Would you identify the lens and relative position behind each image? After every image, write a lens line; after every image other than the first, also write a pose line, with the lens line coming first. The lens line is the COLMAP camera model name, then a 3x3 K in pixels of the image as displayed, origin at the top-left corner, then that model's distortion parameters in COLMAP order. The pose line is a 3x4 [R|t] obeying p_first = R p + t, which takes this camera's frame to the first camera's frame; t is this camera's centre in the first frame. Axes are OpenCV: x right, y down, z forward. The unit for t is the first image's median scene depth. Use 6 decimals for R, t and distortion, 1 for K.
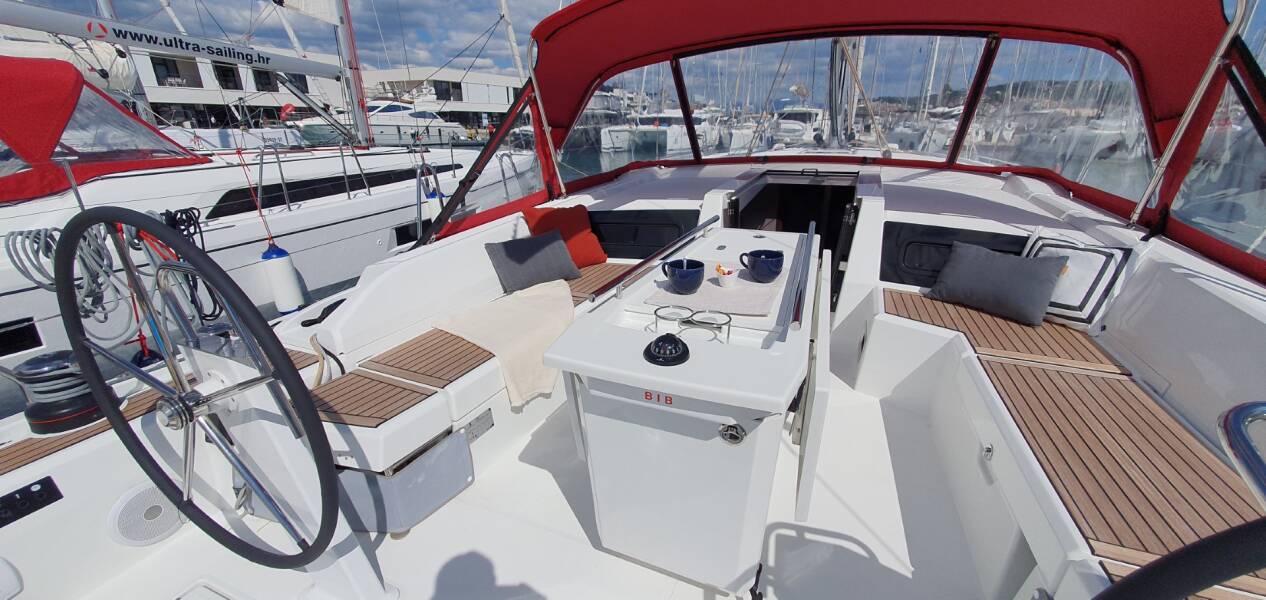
lens RADIAL K [[482.2, 0, 592.1], [0, 482.2, 299.7], [0, 0, 1]] dist [0.000898, 0.000091]
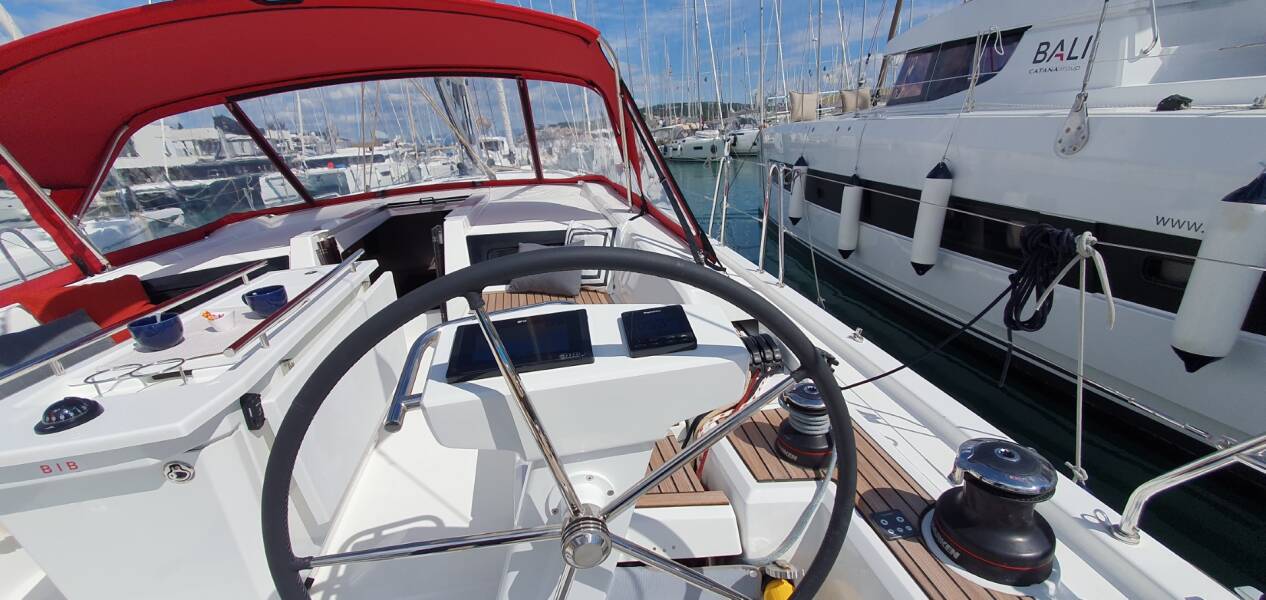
lens RADIAL K [[503.8, 0, 633.0], [0, 503.8, 300.0], [0, 0, 1]] dist [0.010095, 0.000406]
pose [[0.841549, -0.228560, 0.489444, 0.267954], [0.261284, 0.965261, 0.001505, 0.072258], [-0.472785, 0.126617, 0.872034, -0.179905]]
